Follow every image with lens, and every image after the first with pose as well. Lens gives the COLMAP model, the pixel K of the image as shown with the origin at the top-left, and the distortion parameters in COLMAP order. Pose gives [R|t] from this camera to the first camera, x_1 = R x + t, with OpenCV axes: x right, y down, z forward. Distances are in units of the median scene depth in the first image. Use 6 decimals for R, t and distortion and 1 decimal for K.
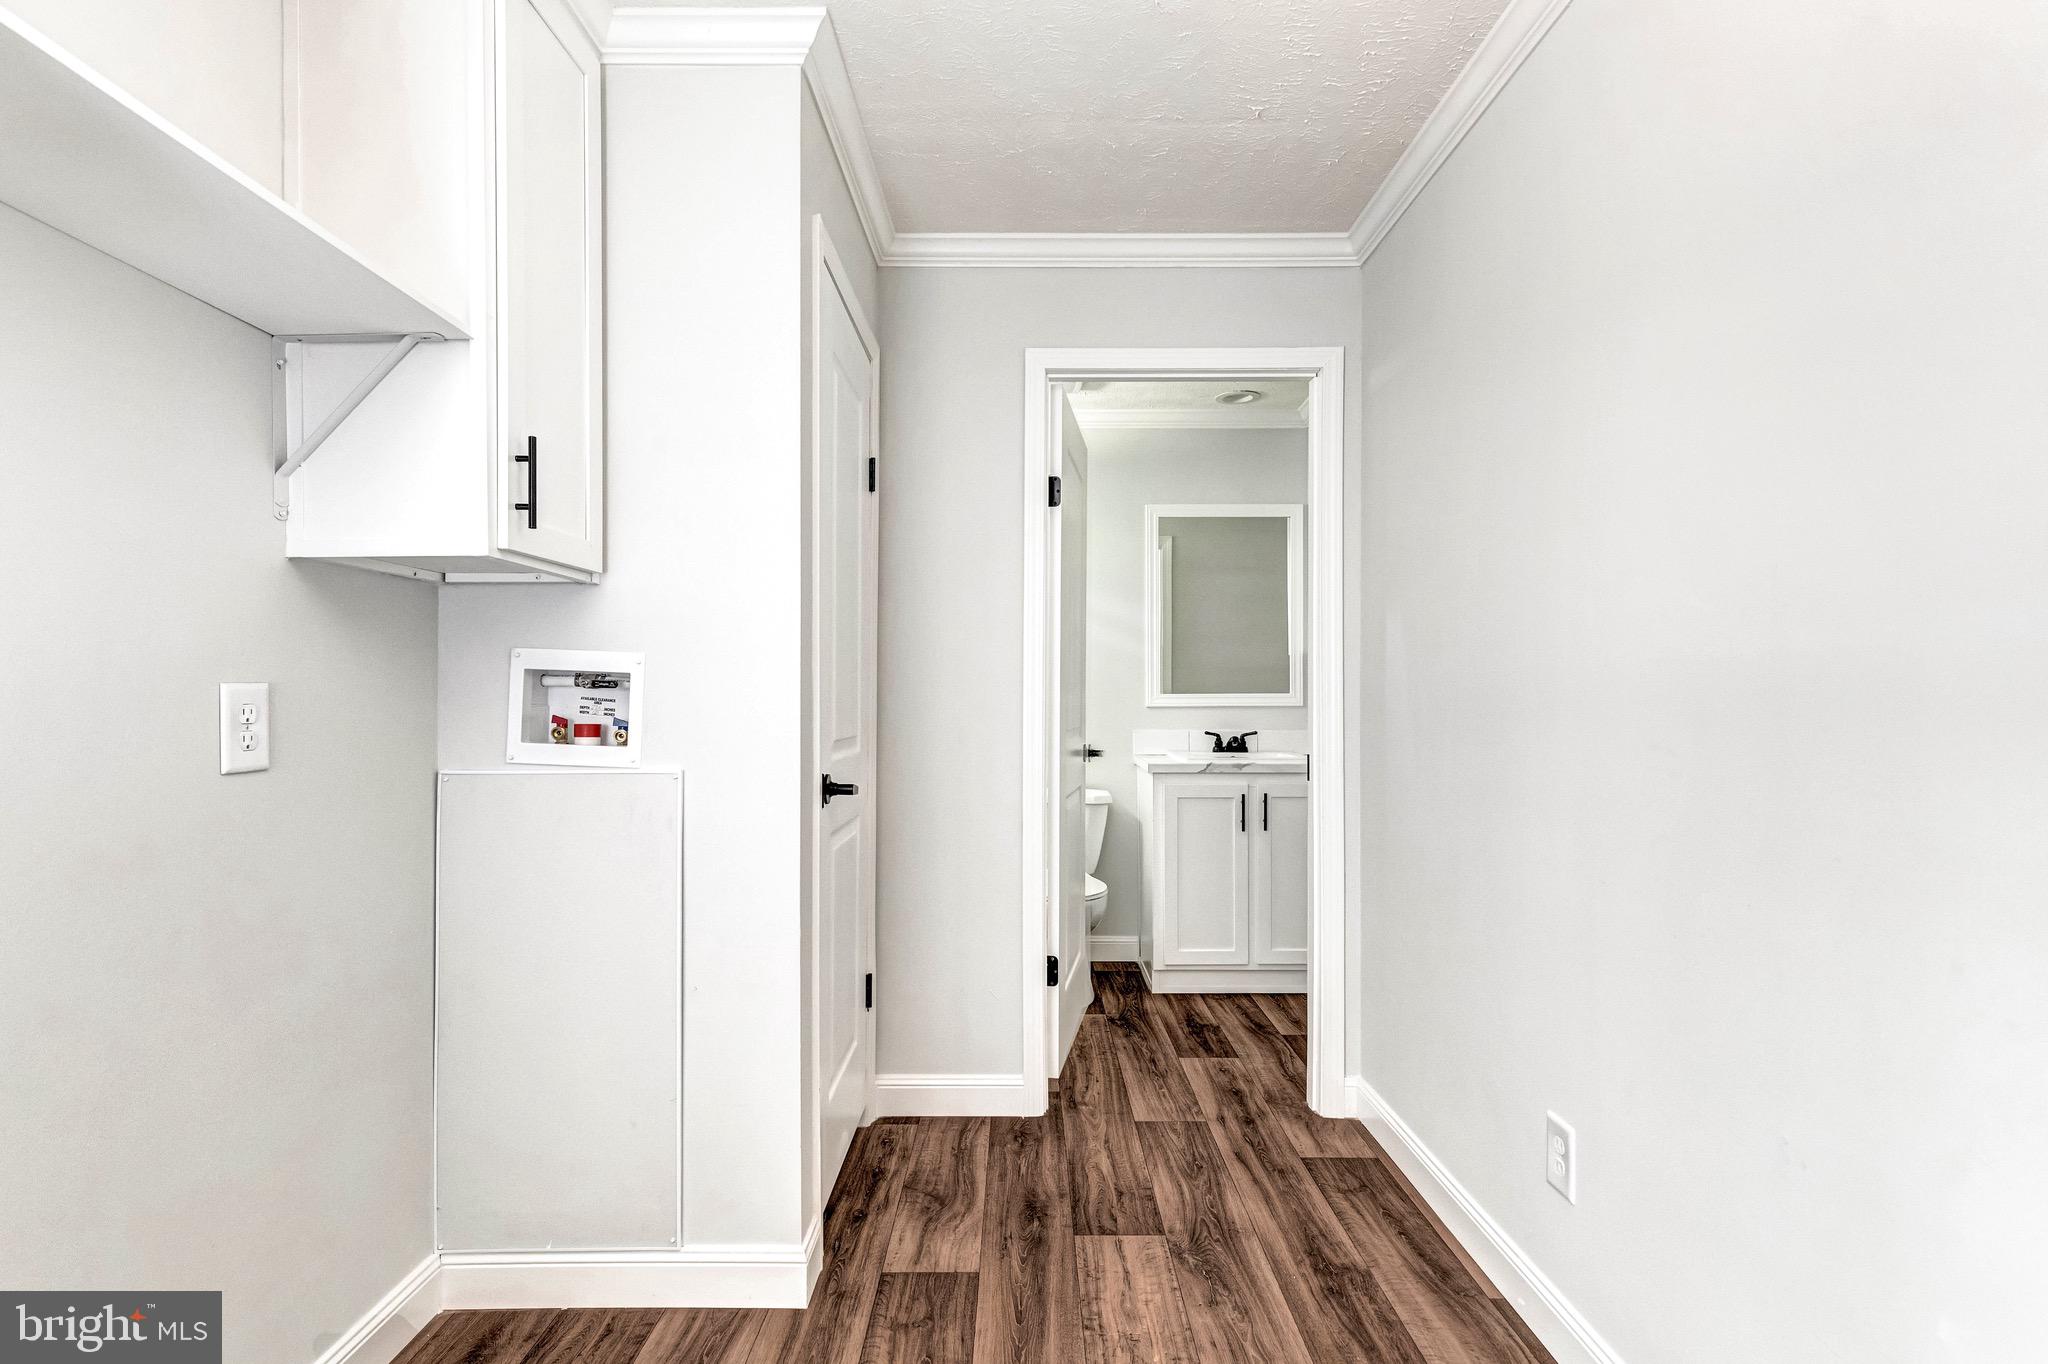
lens RADIAL K [[978.3, 0, 1026.9], [0, 978.3, 699.6], [0, 0, 1]] dist [0.001926, 0.000194]
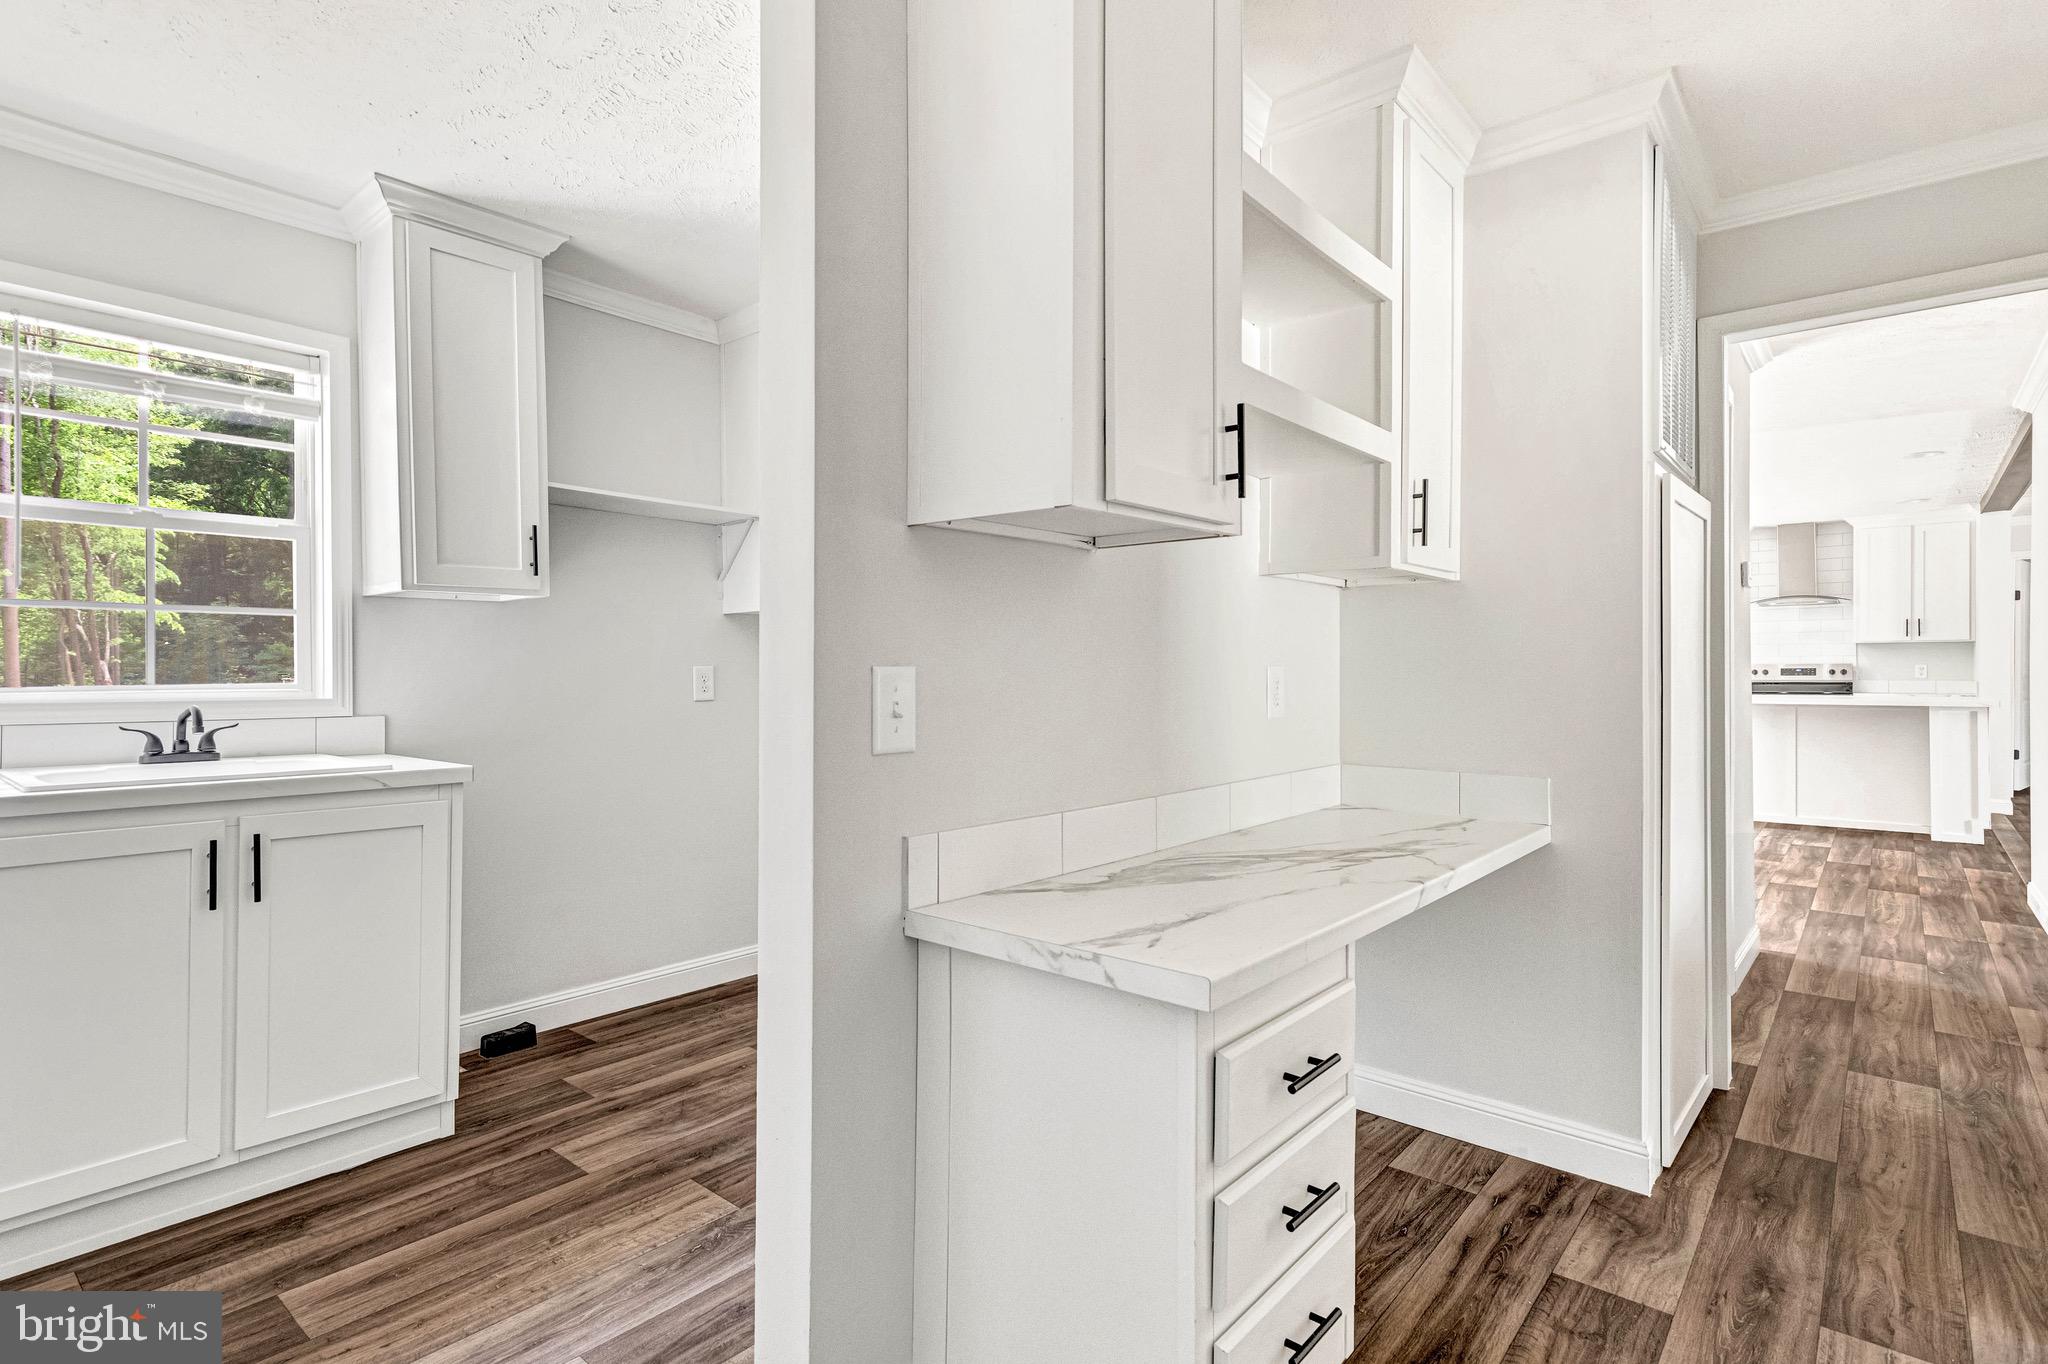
lens RADIAL K [[1026.6, 0, 1024.0], [0, 1026.6, 682.0], [0, 0, 1]] dist [0.017098, -0.001011]
pose [[0.753829, 0.005205, -0.657050, 1.106002], [0.003488, 0.999923, 0.011922, -0.002496], [0.657061, -0.011279, 0.753753, -0.325283]]
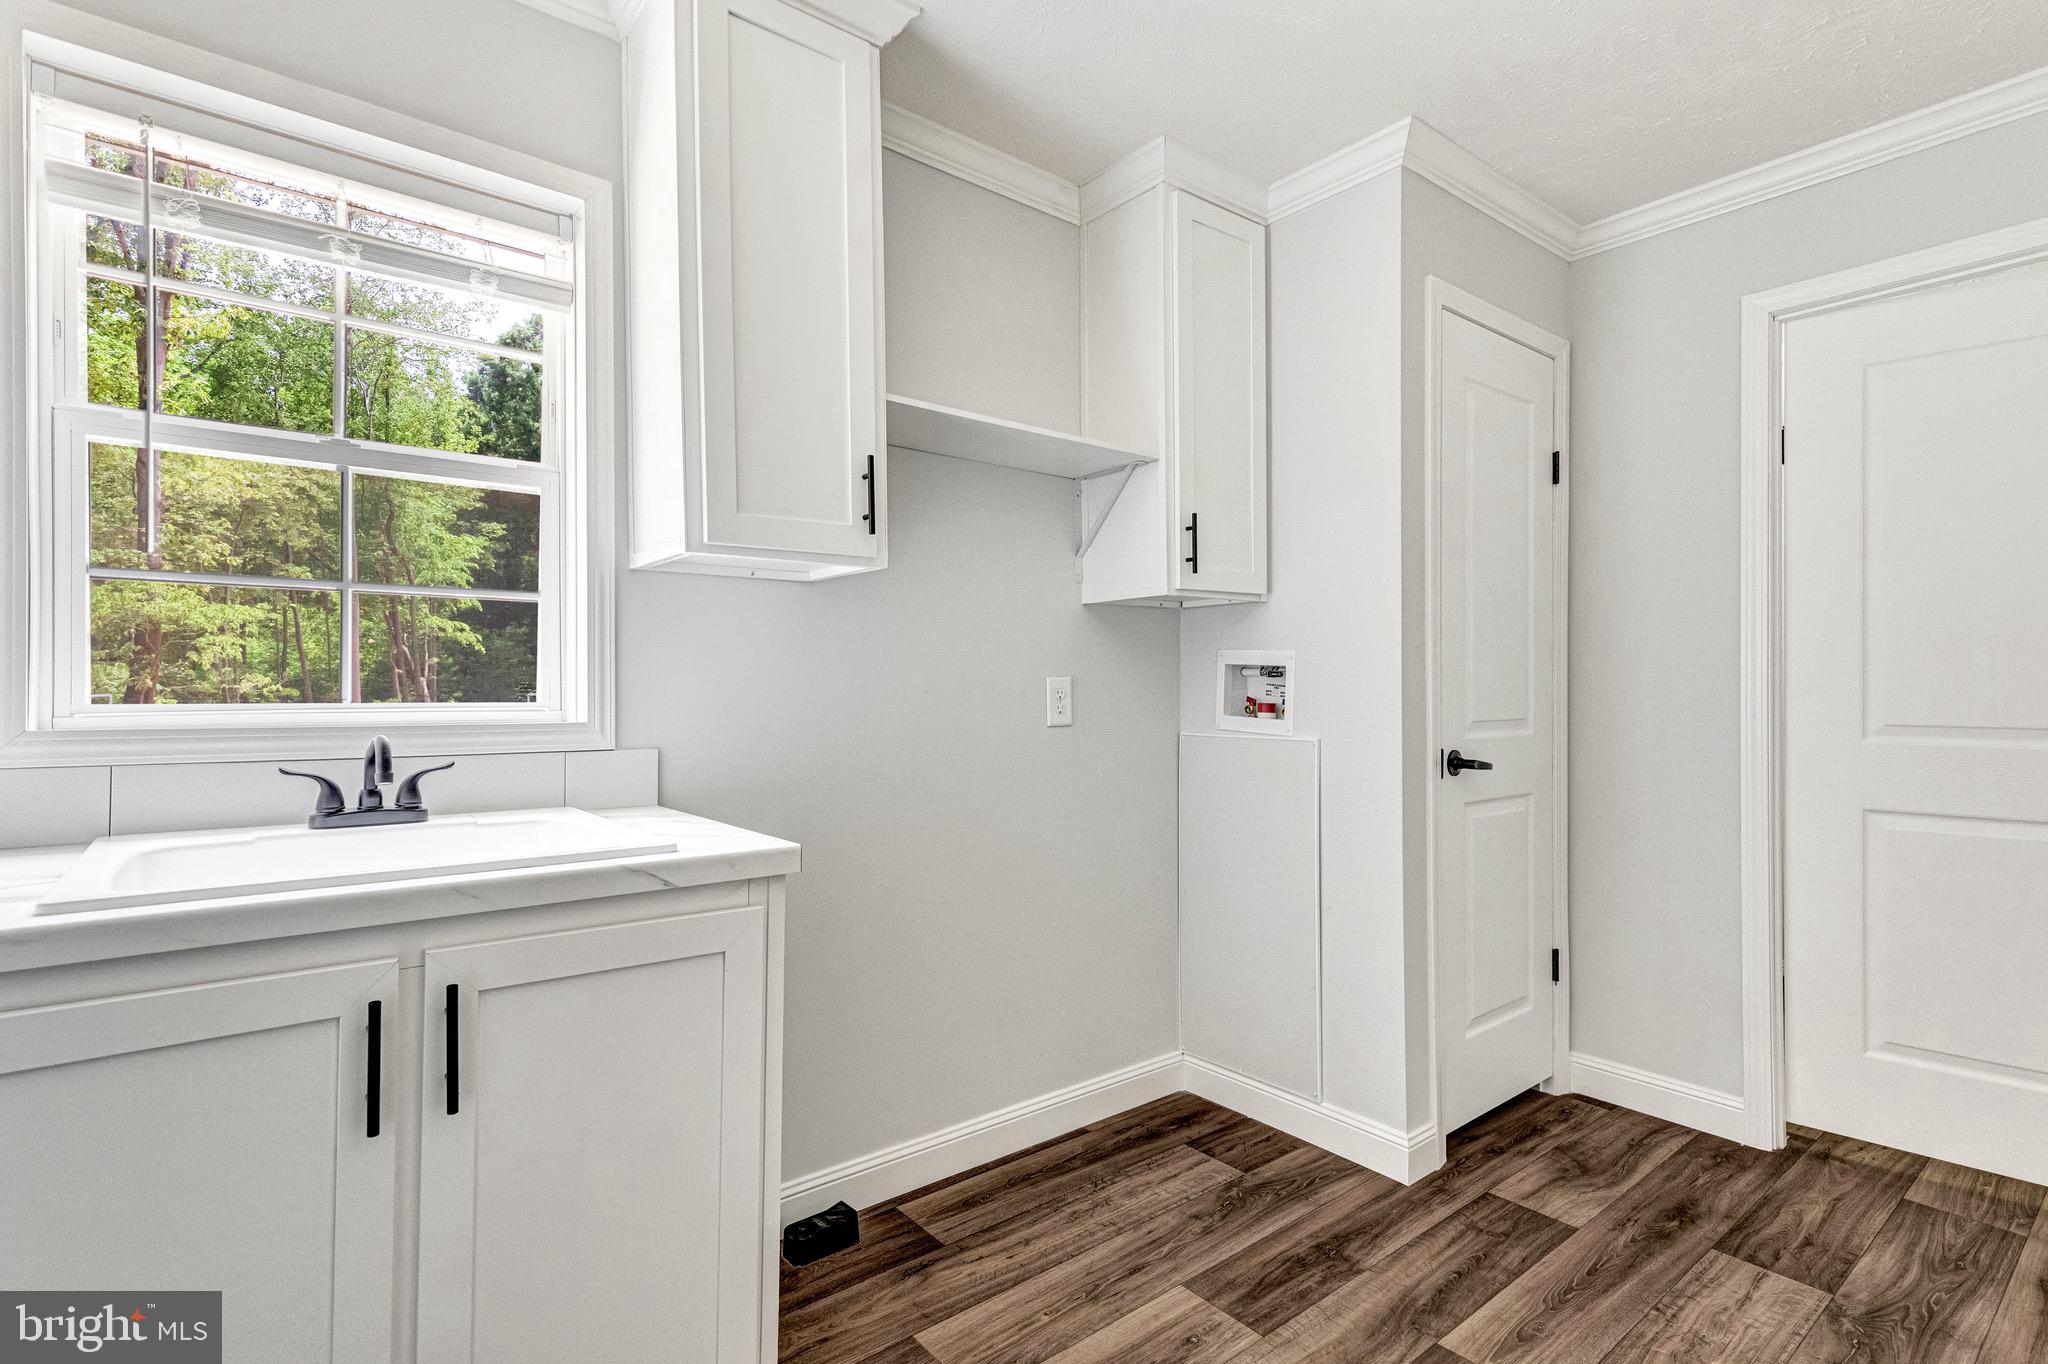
lens RADIAL K [[982.6, 0, 1019.8], [0, 982.6, 688.0], [0, 0, 1]] dist [0.005184, -0.000342]
pose [[0.618613, -0.000480, -0.785696, 0.405003], [0.001727, 0.999998, 0.000748, 0.001822], [0.785694, -0.001819, 0.618613, -0.124329]]
